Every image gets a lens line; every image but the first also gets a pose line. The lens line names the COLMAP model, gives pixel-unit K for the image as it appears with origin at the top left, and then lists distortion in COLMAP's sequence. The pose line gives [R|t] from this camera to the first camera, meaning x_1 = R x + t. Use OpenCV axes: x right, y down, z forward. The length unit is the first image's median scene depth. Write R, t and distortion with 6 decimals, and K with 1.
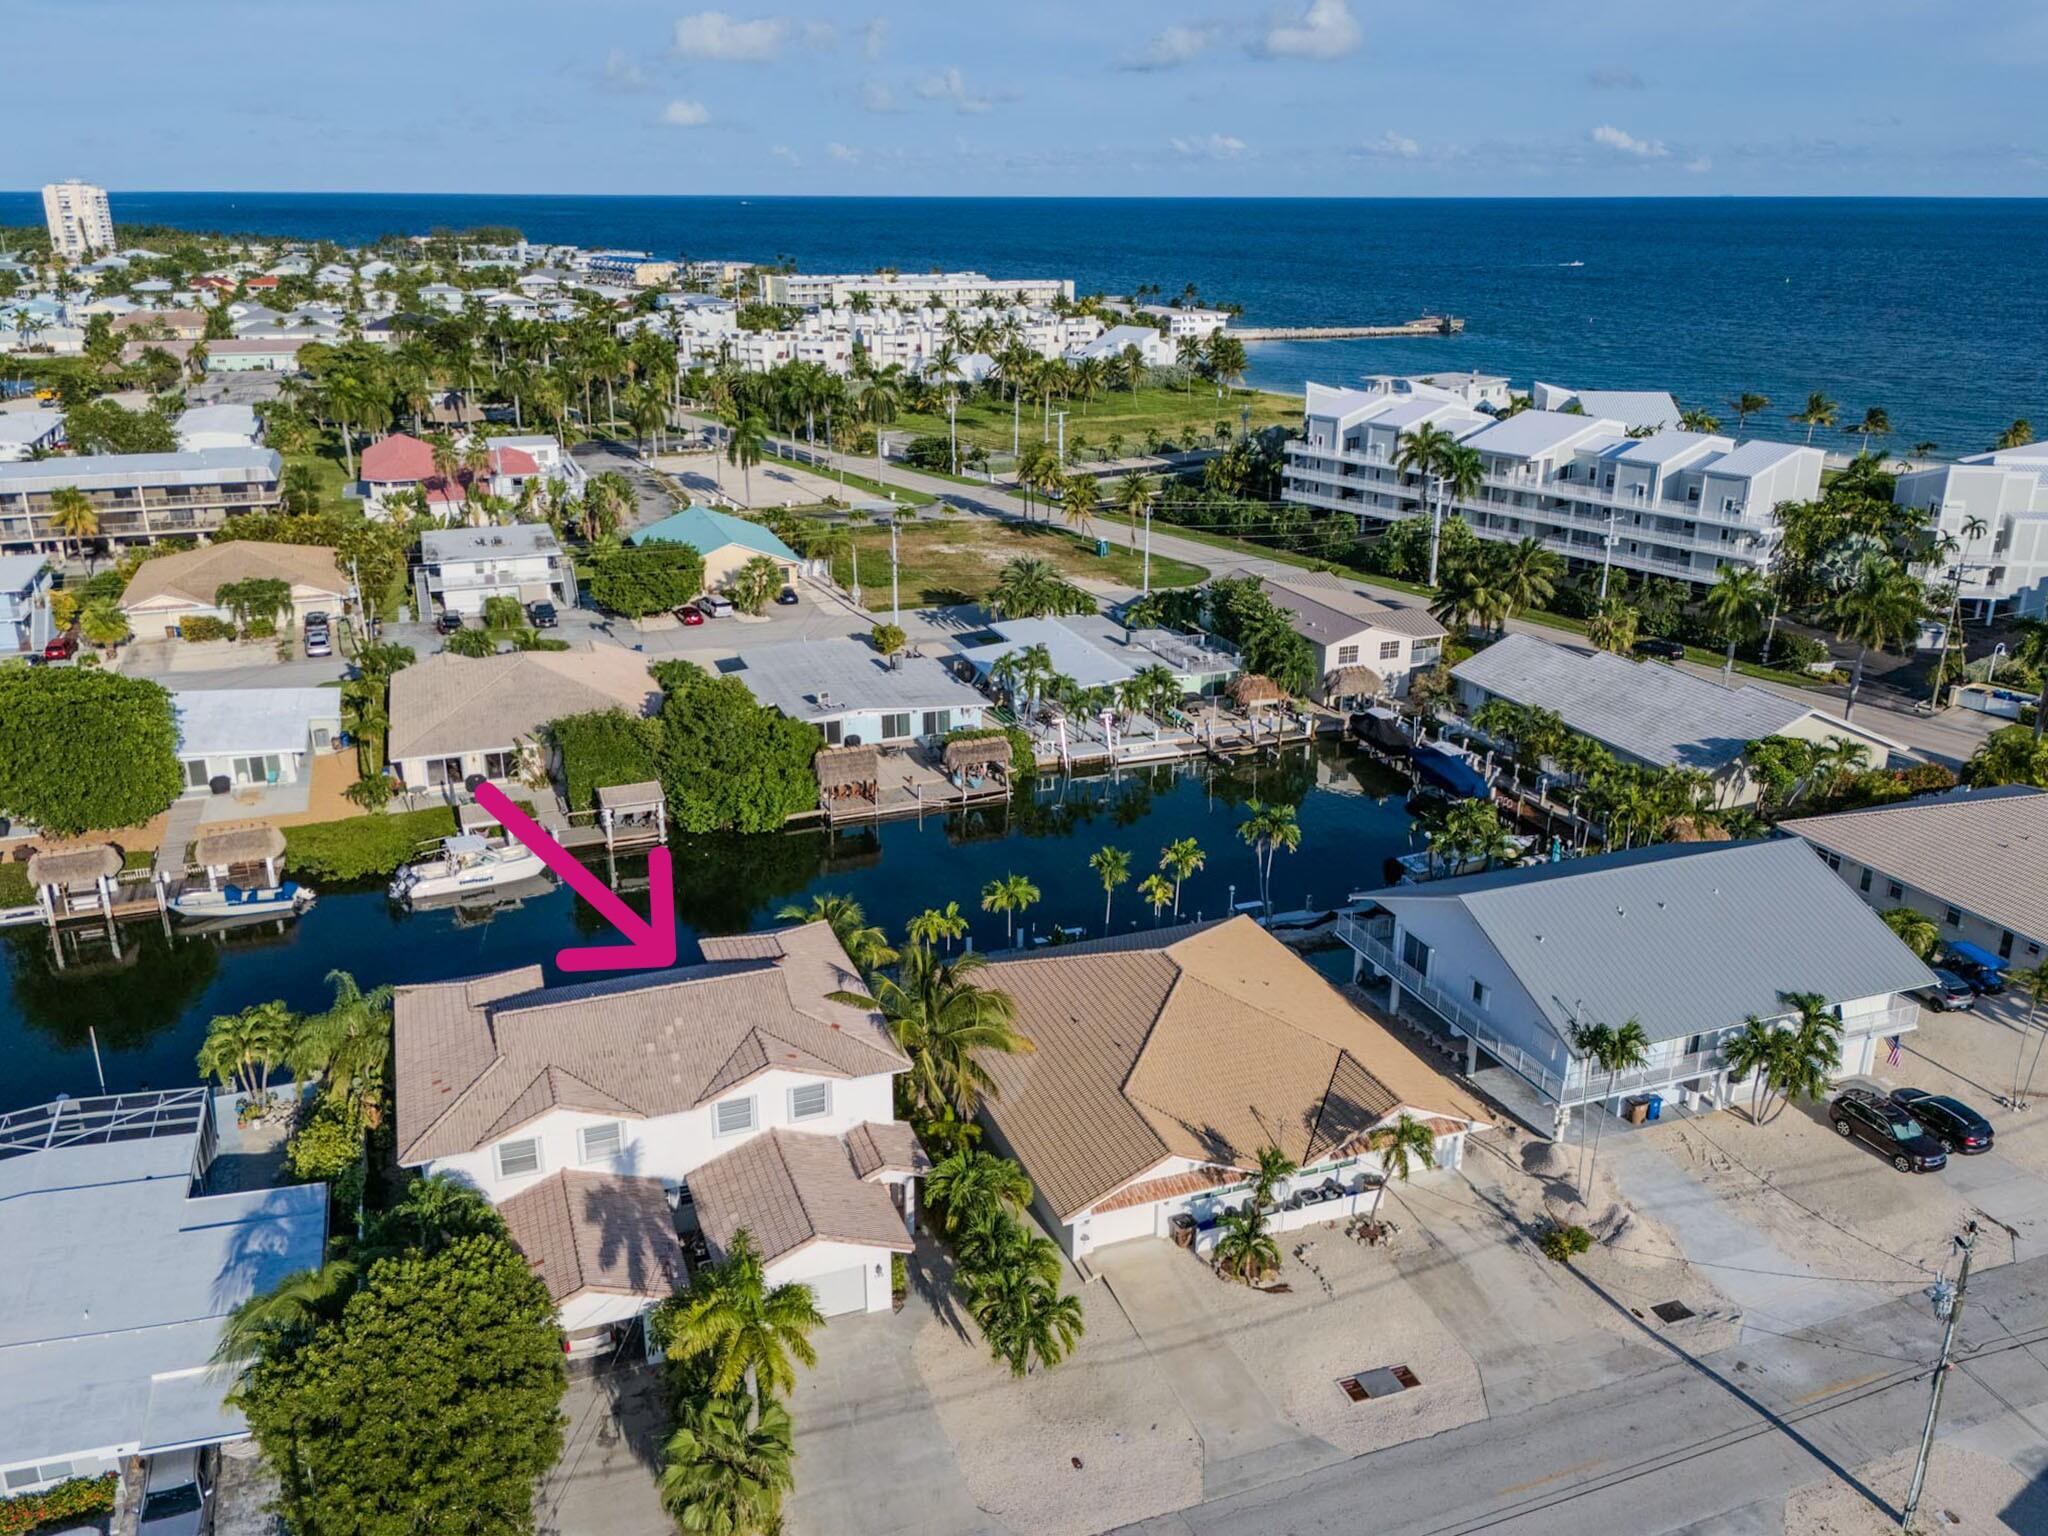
lens RADIAL K [[1571.5, 0, 1035.2], [0, 1571.5, 772.0], [0, 0, 1]] dist [0.013395, 0.000109]
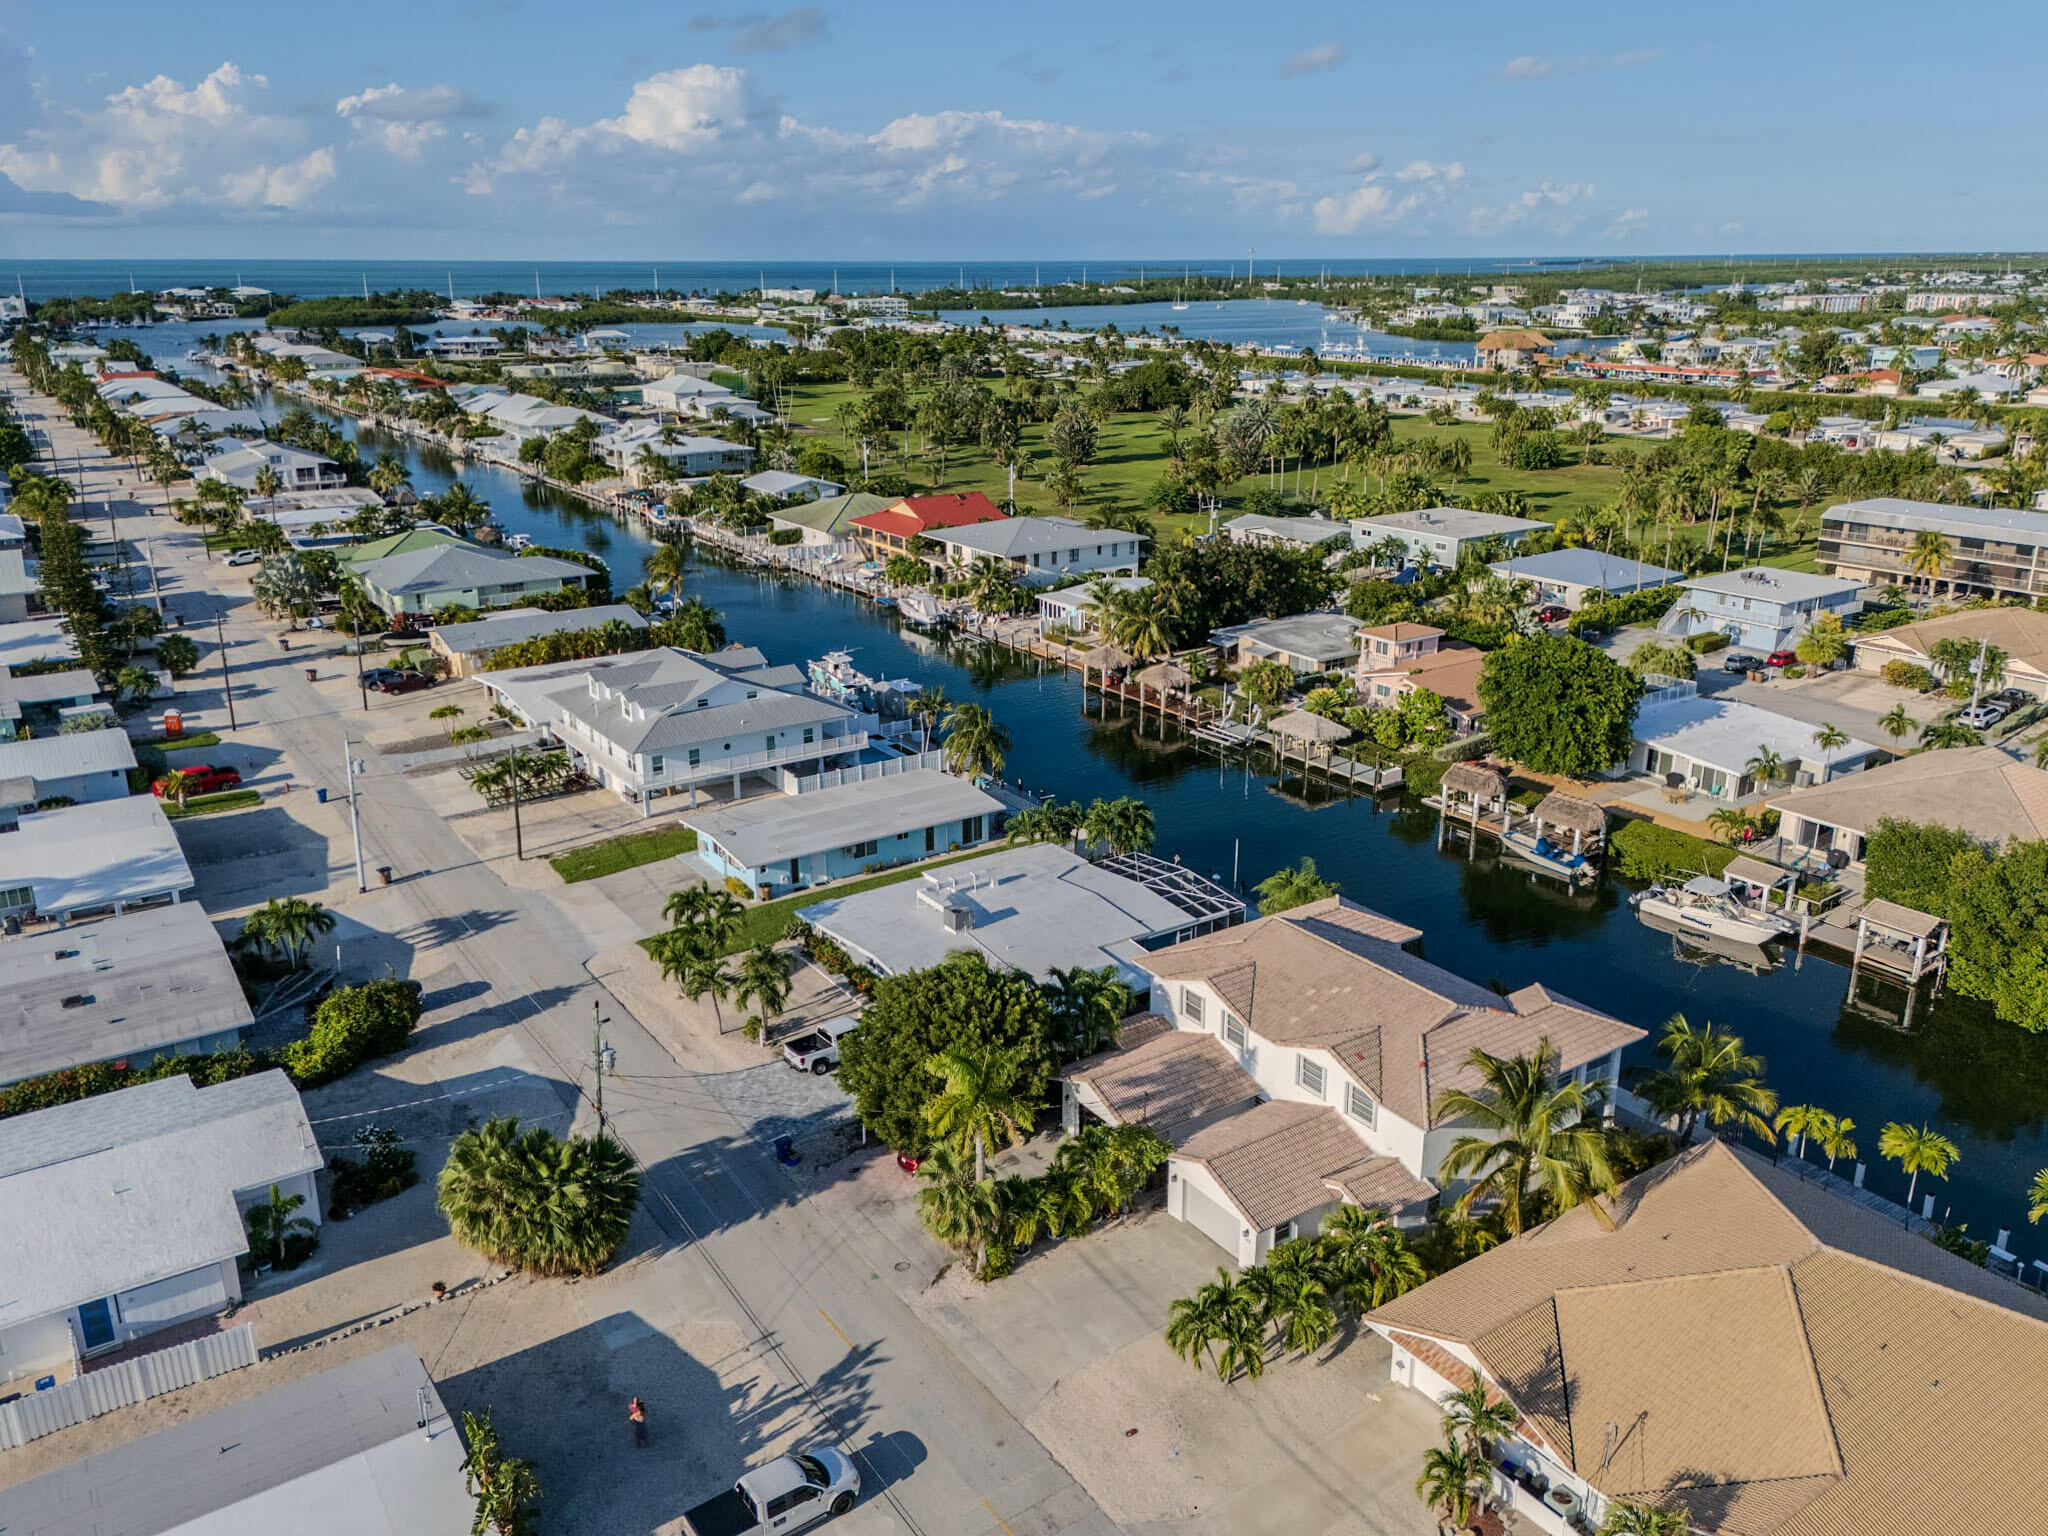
lens RADIAL K [[1571.5, 0, 1037.1], [0, 1571.5, 764.5], [0, 0, 1]] dist [0.013395, 0.000109]
pose [[0.221780, 0.292768, -0.930108, 0.480924], [-0.327962, 0.920688, 0.211601, -0.102792], [0.918289, 0.258111, 0.300207, 0.273781]]
